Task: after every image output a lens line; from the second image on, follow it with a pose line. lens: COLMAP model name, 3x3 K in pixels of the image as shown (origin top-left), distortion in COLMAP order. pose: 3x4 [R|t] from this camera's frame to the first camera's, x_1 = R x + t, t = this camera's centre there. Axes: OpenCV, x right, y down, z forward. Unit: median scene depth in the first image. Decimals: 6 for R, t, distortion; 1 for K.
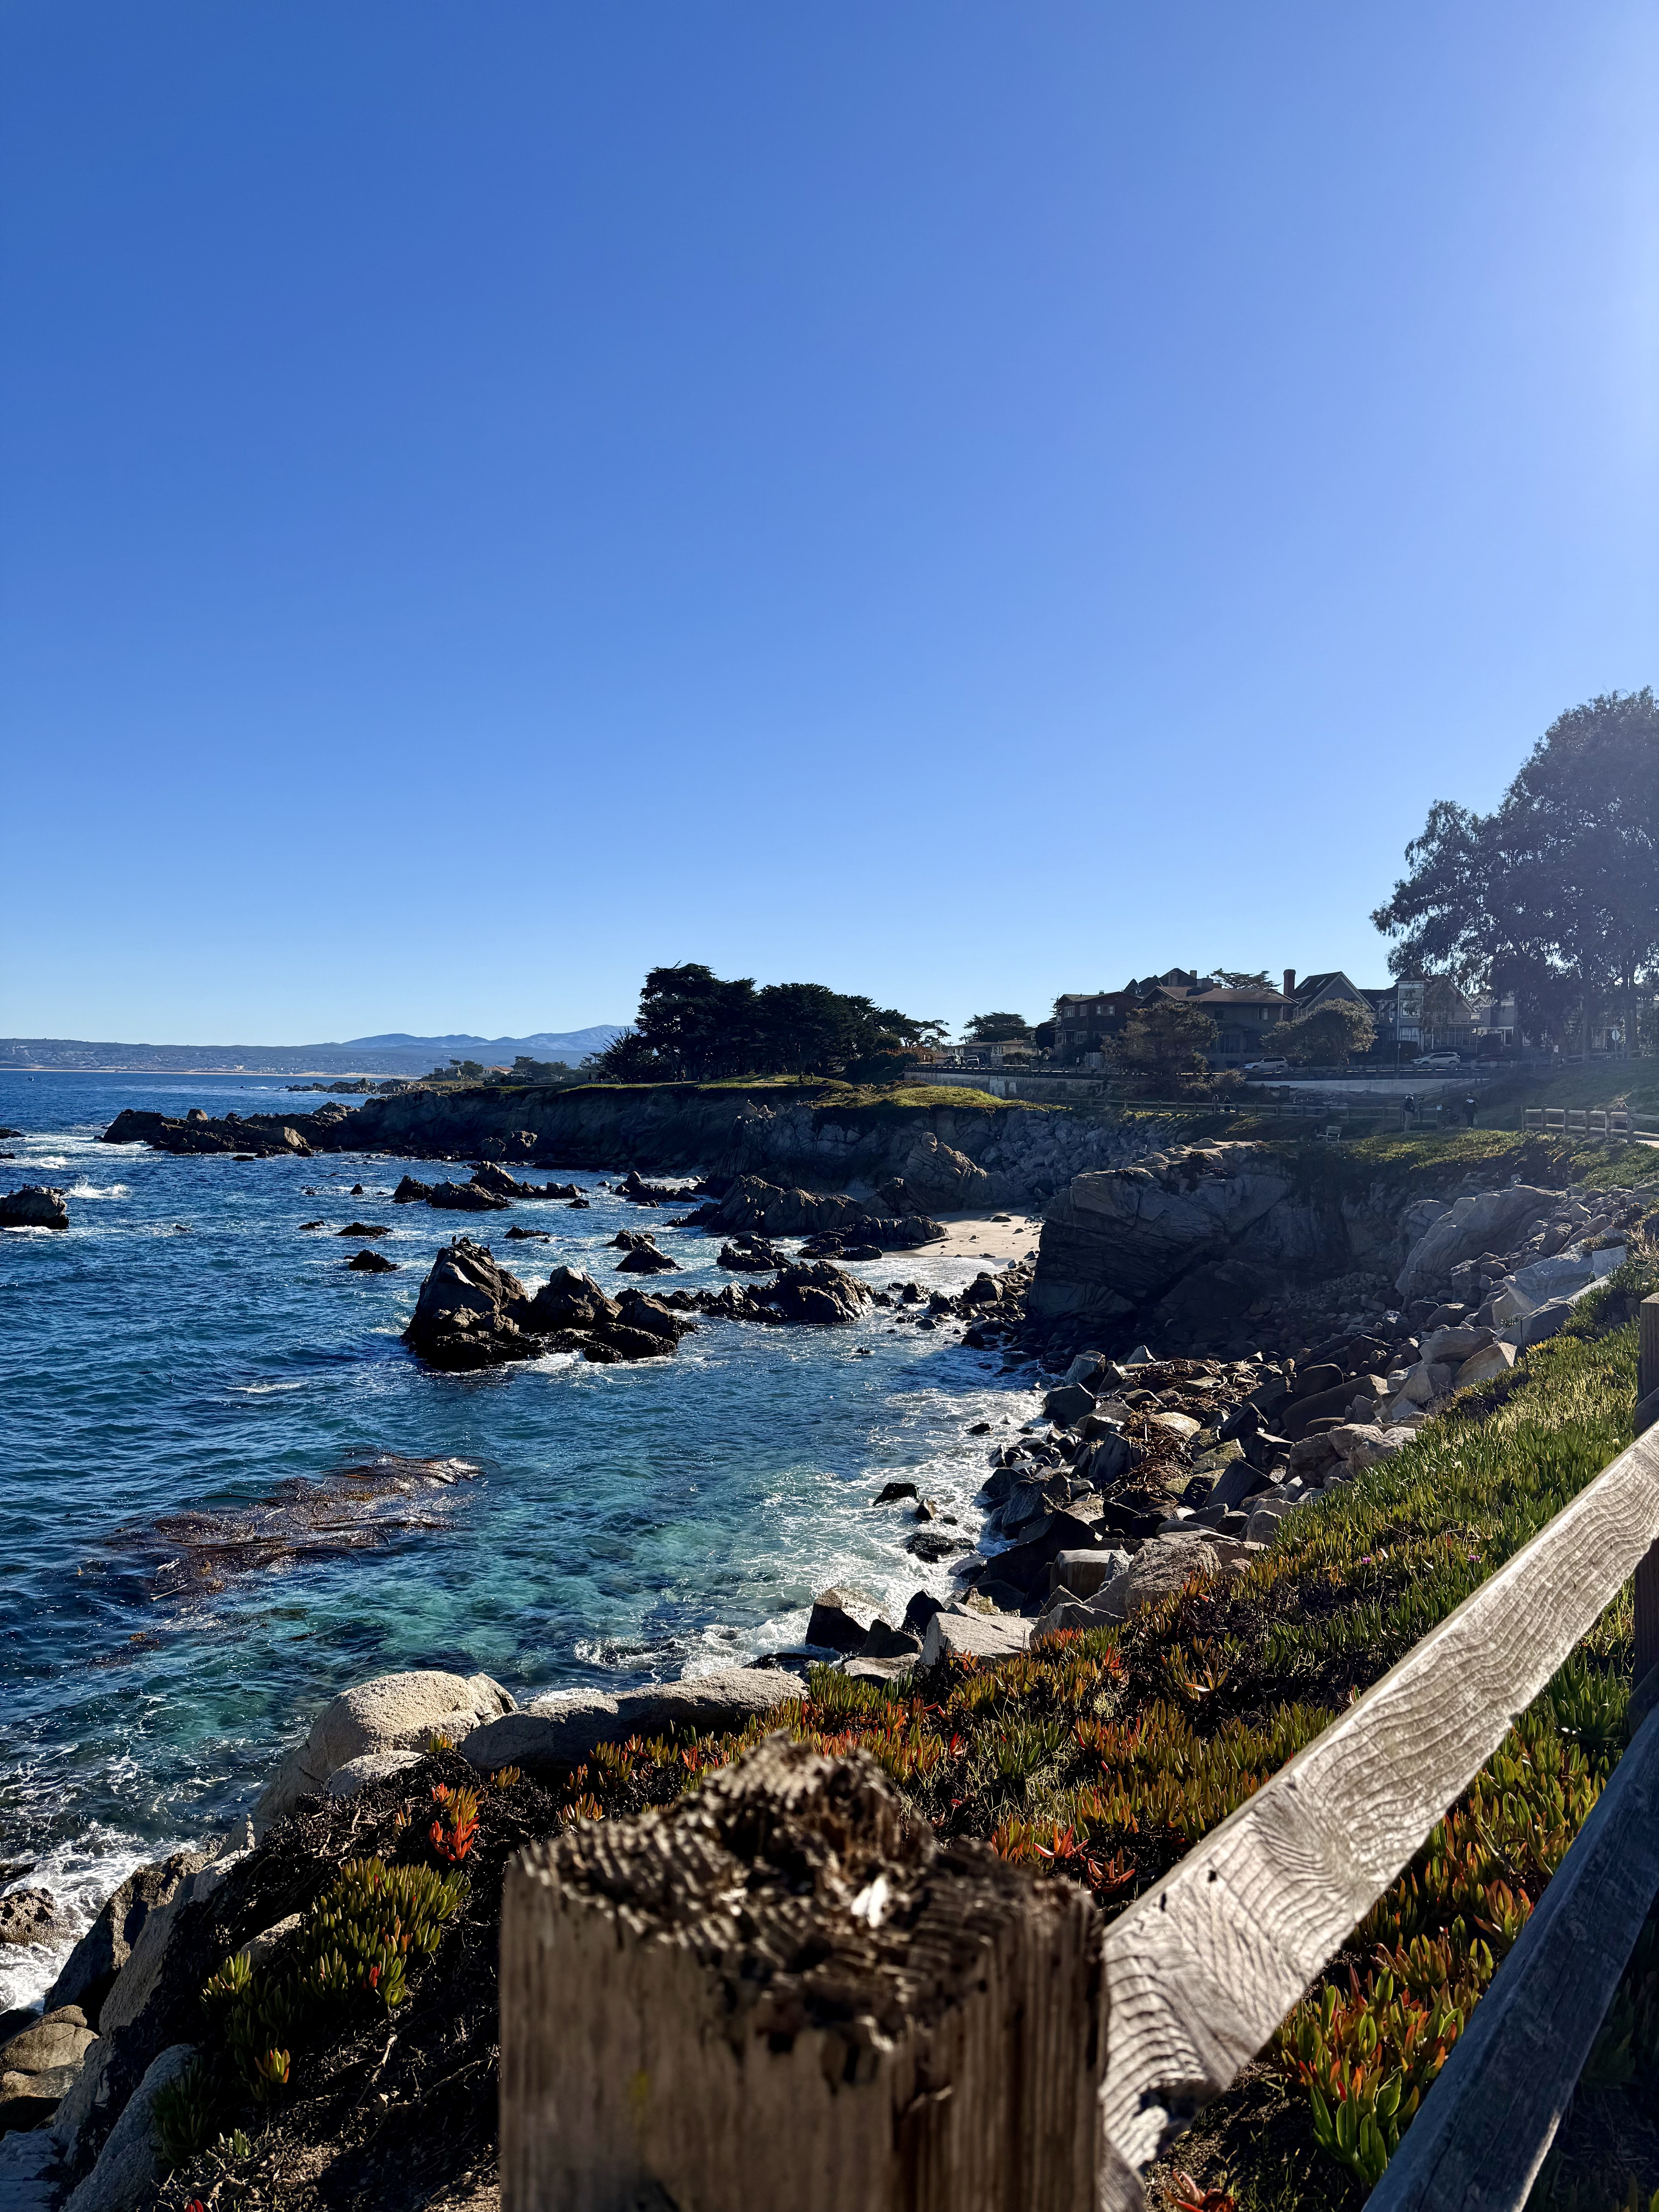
lens RADIAL K [[1569.9, 0, 824.8], [0, 1569.9, 1105.5], [0, 0, 1]] dist [0.036081, -0.028076]
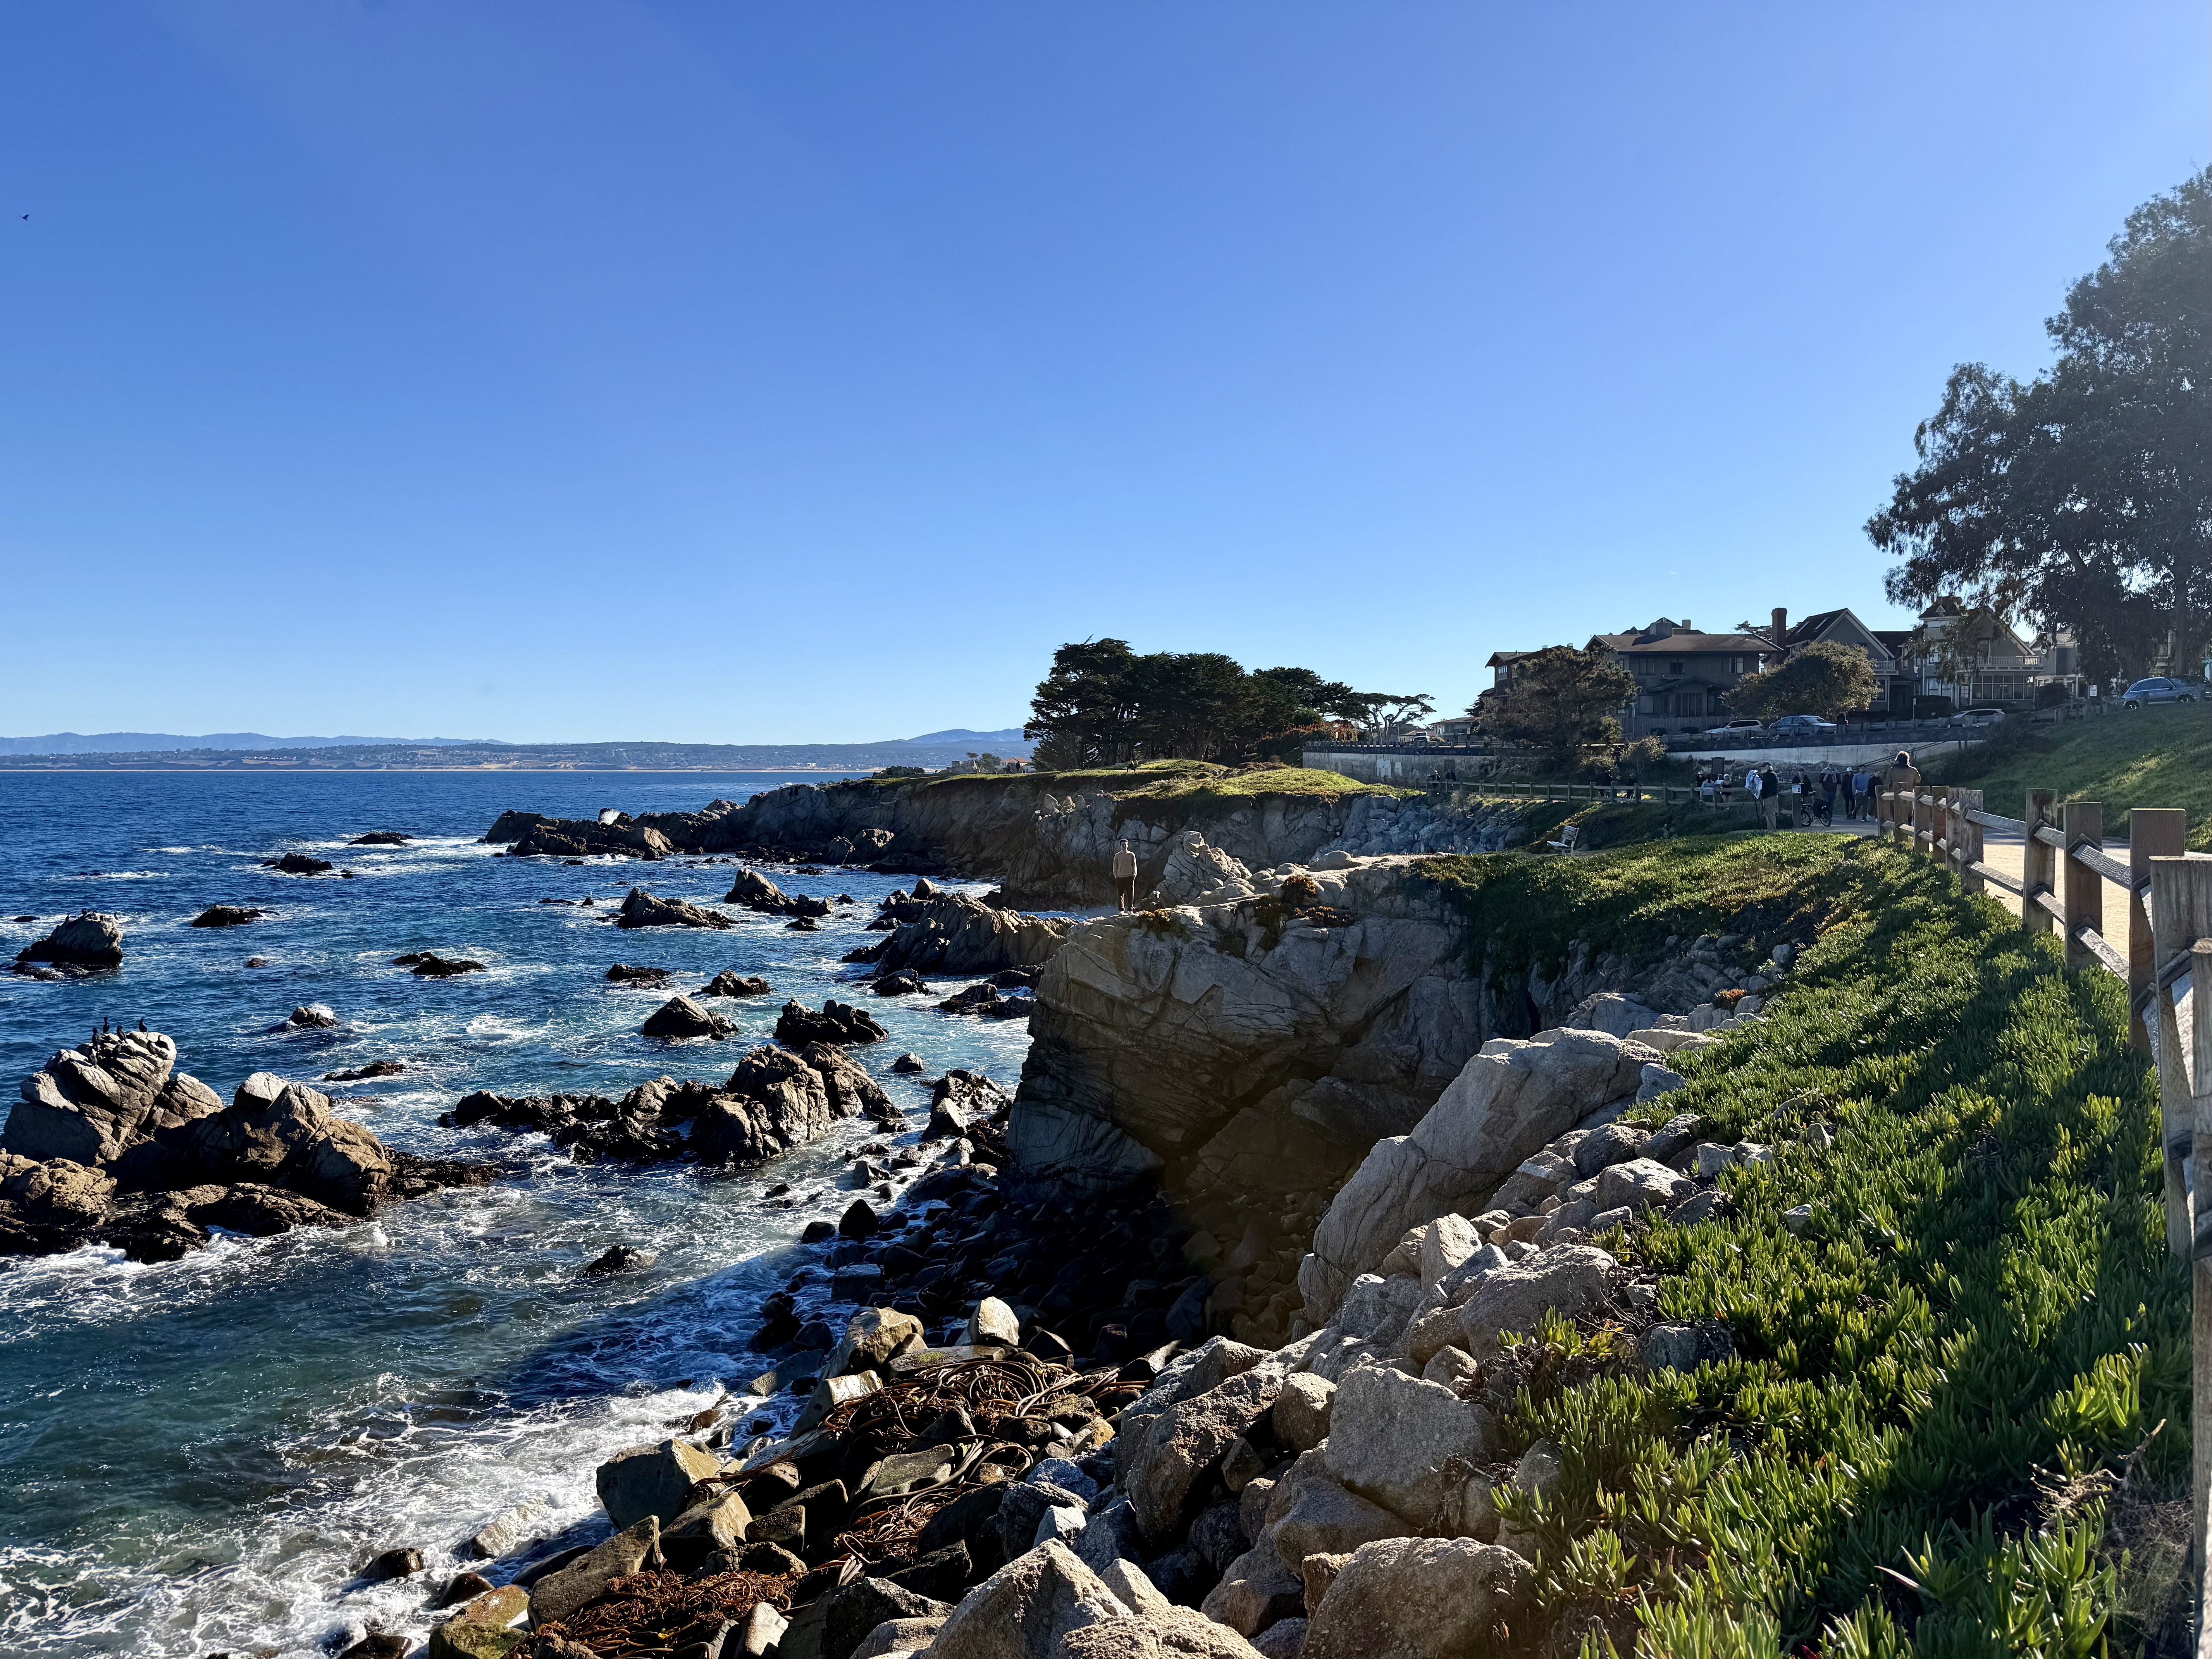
lens RADIAL K [[1569.8, 0, 1106.5], [0, 1569.8, 820.9], [0, 0, 1]] dist [0.036081, -0.028076]
pose [[0.984711, -0.015856, -0.173472, 0.121641], [0.018923, 0.999692, 0.016040, -0.000290], [0.173164, -0.019078, 0.984708, 0.200208]]
